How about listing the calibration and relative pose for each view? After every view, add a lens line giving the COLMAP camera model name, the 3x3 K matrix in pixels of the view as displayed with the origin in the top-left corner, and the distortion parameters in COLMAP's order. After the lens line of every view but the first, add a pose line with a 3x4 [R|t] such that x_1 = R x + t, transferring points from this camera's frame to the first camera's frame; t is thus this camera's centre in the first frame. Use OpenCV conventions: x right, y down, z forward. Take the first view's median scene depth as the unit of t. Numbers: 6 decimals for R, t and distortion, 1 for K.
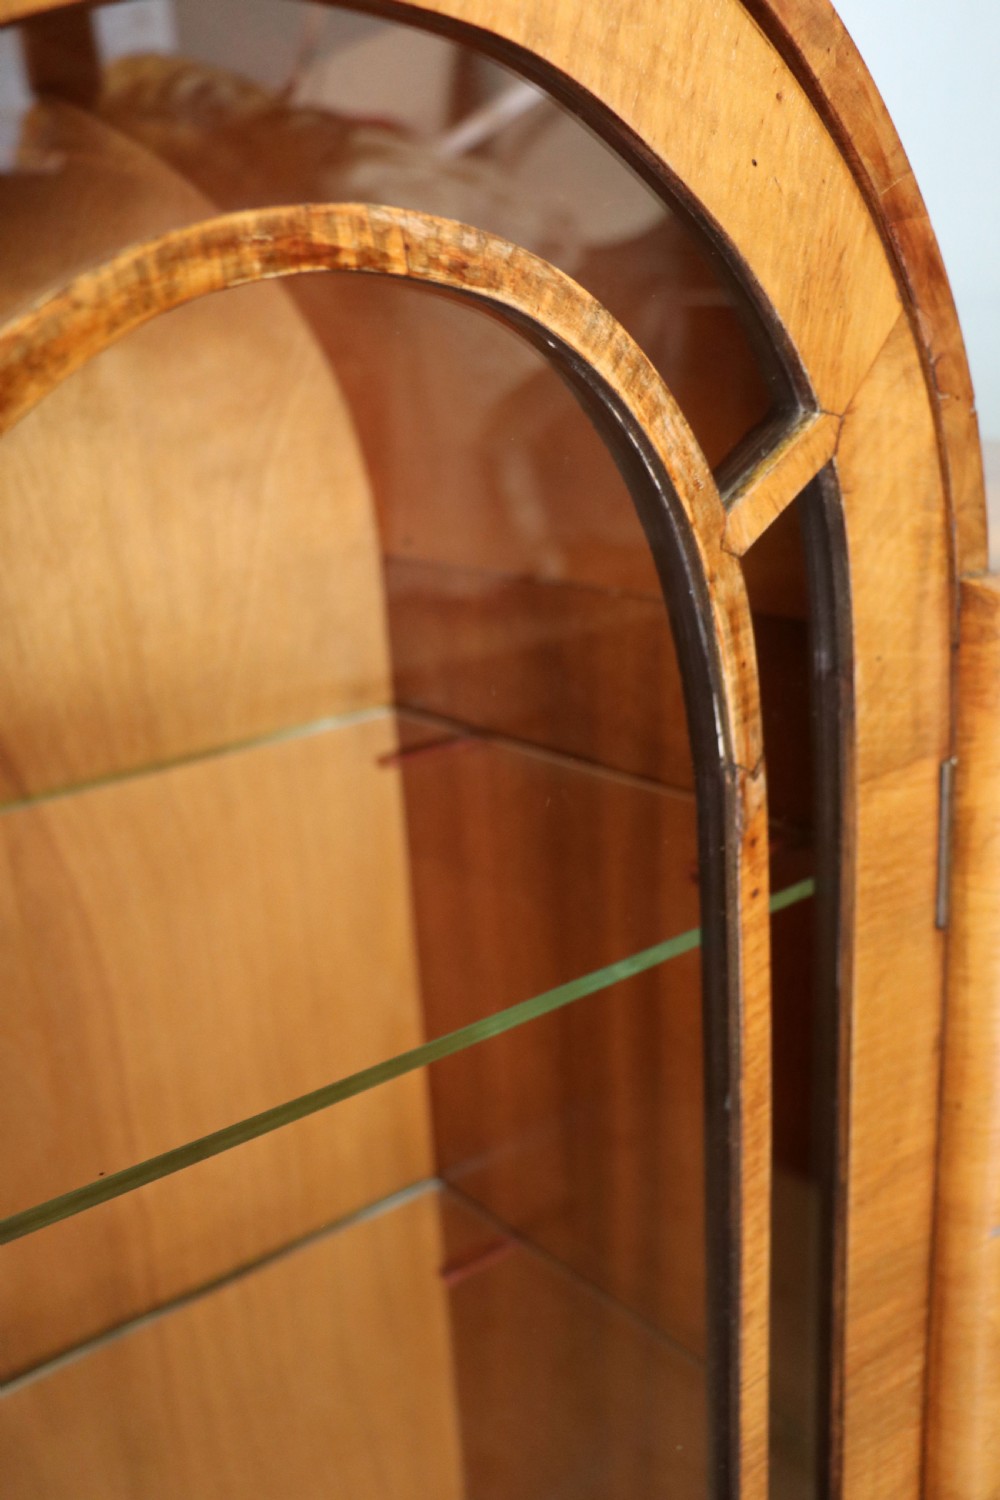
lens RADIAL K [[1418.0, 0, 484.7], [0, 1418.0, 754.4], [0, 0, 1]] dist [-0.091754, 0.000000]
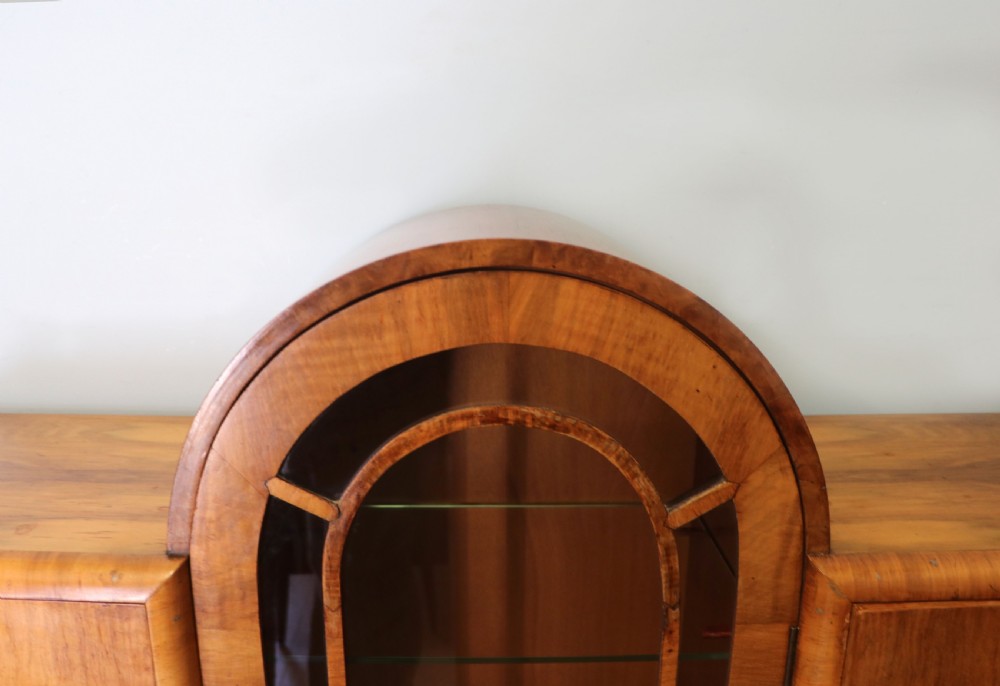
lens RADIAL K [[876.4, 0, 477.5], [0, 876.4, 362.9], [0, 0, 1]] dist [-0.178037, 0.115796]
pose [[0.788816, 0.211759, -0.576999, 0.739638], [-0.227297, 0.972726, 0.046252, -0.424900], [0.571057, 0.094666, 0.815434, -0.533429]]
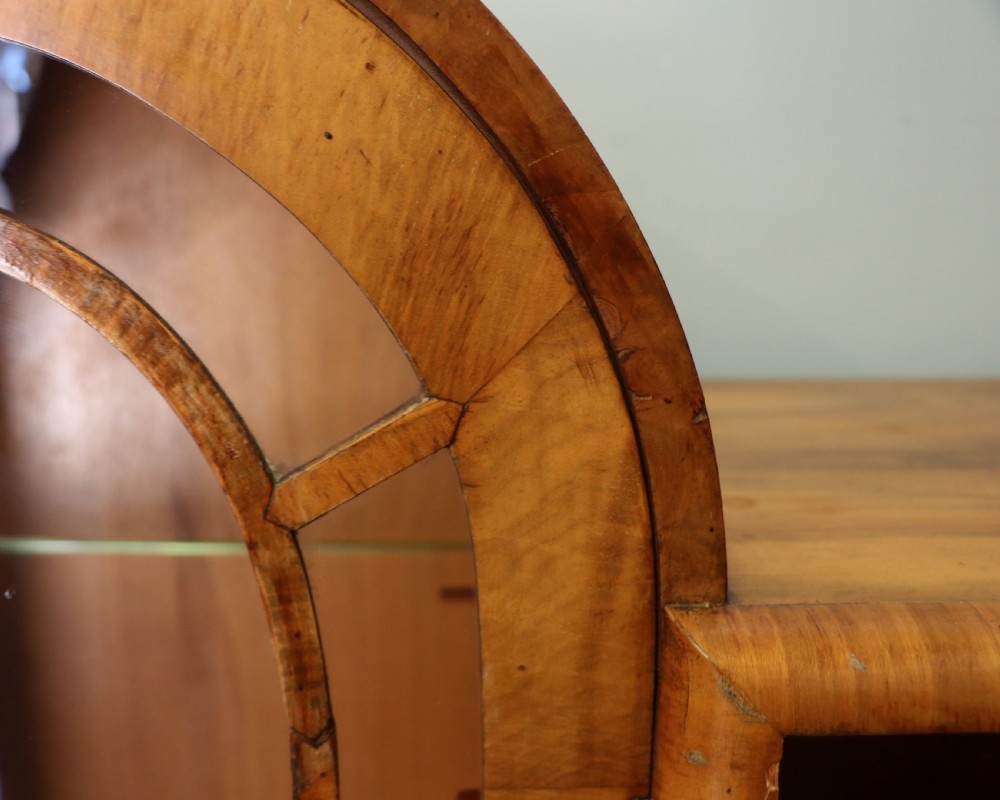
lens RADIAL K [[1116.3, 0, 373.8], [0, 1116.3, 423.5], [0, 0, 1]] dist [-0.137092, 0.000000]
pose [[0.779165, 0.203197, -0.592969, 0.656775], [-0.225860, 0.973464, 0.036803, -0.249000], [0.584712, 0.105253, 0.804384, 0.396574]]
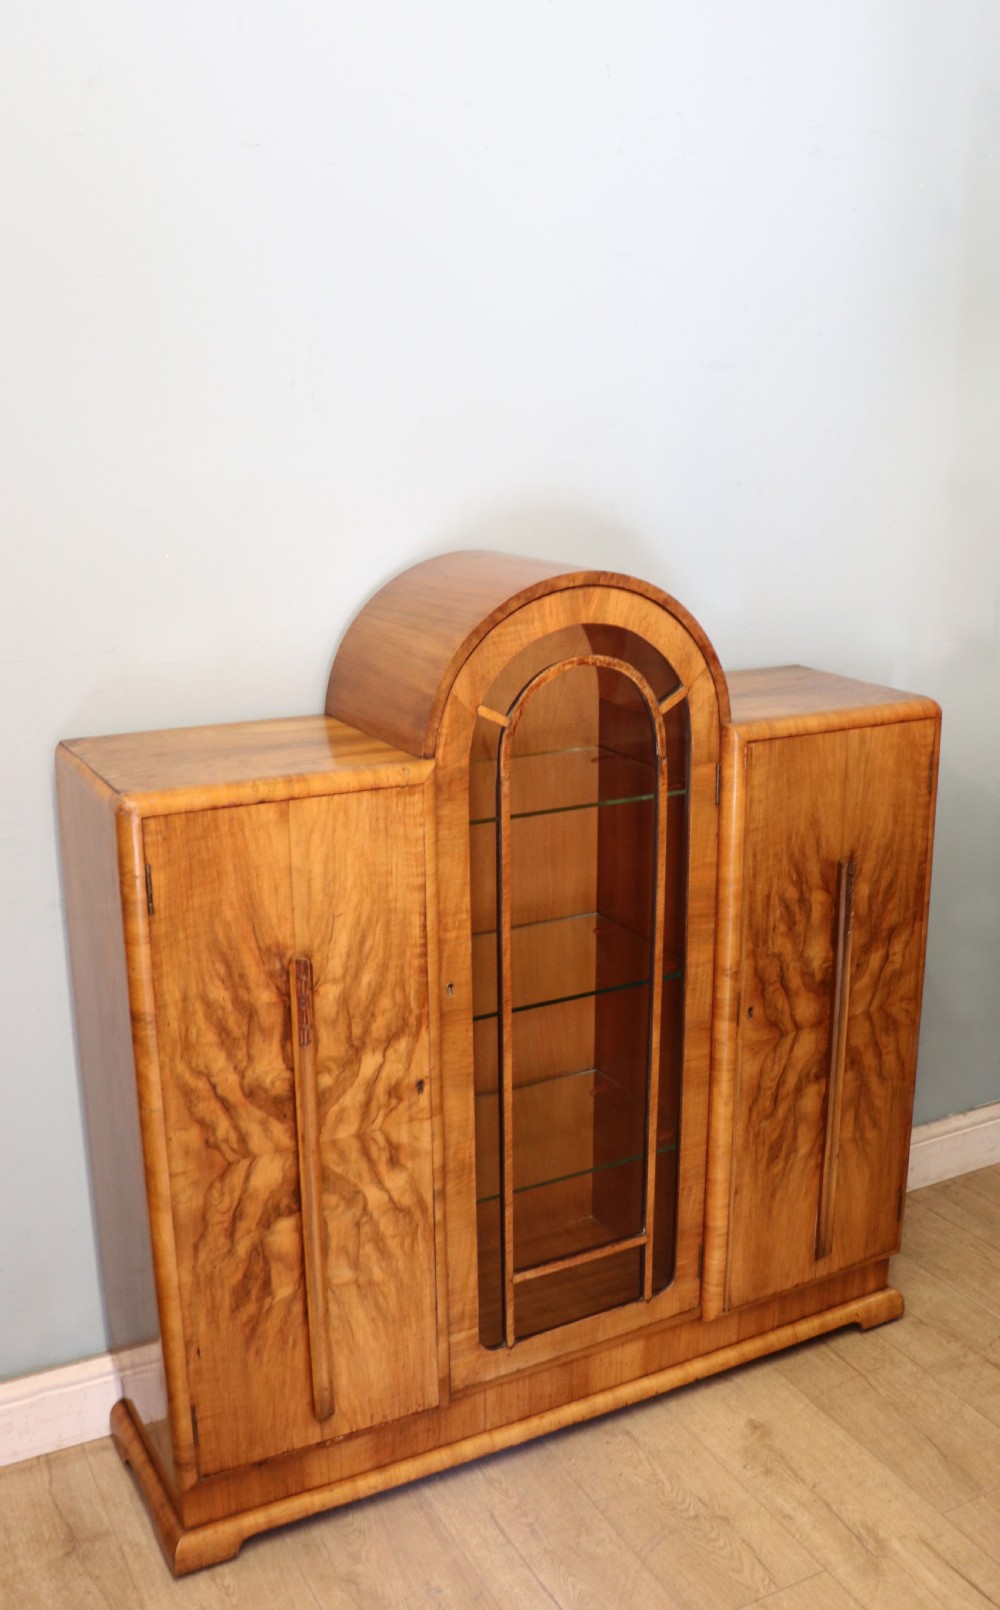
lens RADIAL K [[1535.3, 0, 542.3], [0, 1535.3, 822.6], [0, 0, 1]] dist [-0.131415, 0.000000]
pose [[0.986305, 0.104971, -0.127213, 0.491007], [-0.107527, 0.994112, -0.013371, 0.363148], [0.125060, 0.026866, 0.991785, -4.470698]]
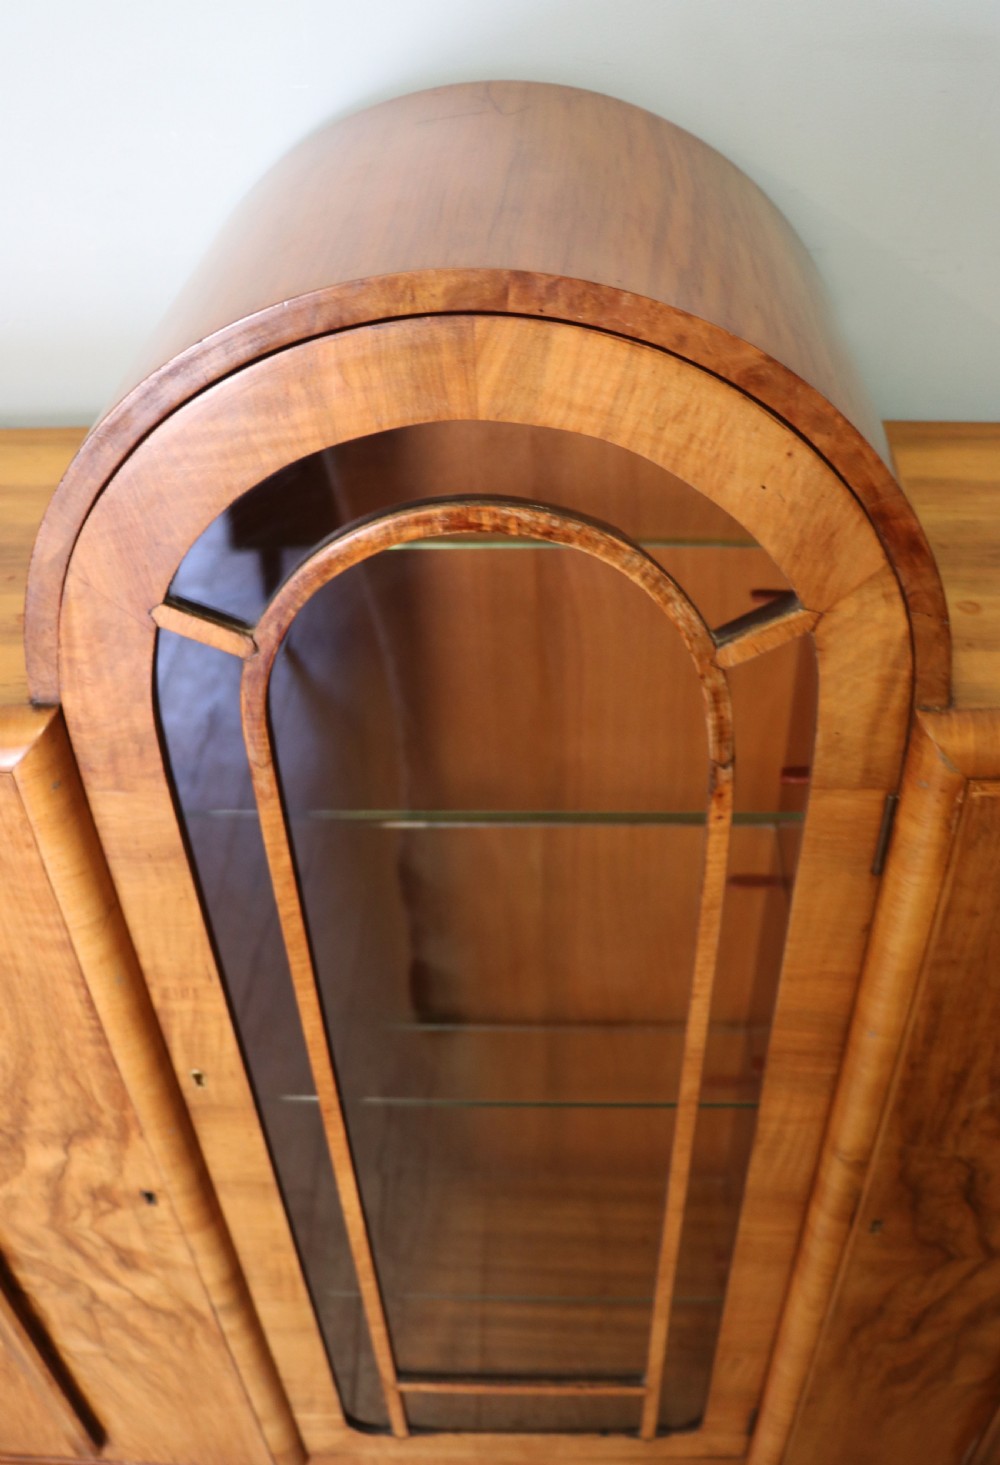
lens RADIAL K [[1367.7, 0, 512.2], [0, 1367.7, 839.3], [0, 0, 1]] dist [-0.150492, 0.000000]
pose [[0.764139, 0.470147, -0.441649, 0.846250], [-0.208887, 0.828133, 0.520155, -0.812546], [0.610294, -0.305216, 0.731016, -0.534066]]
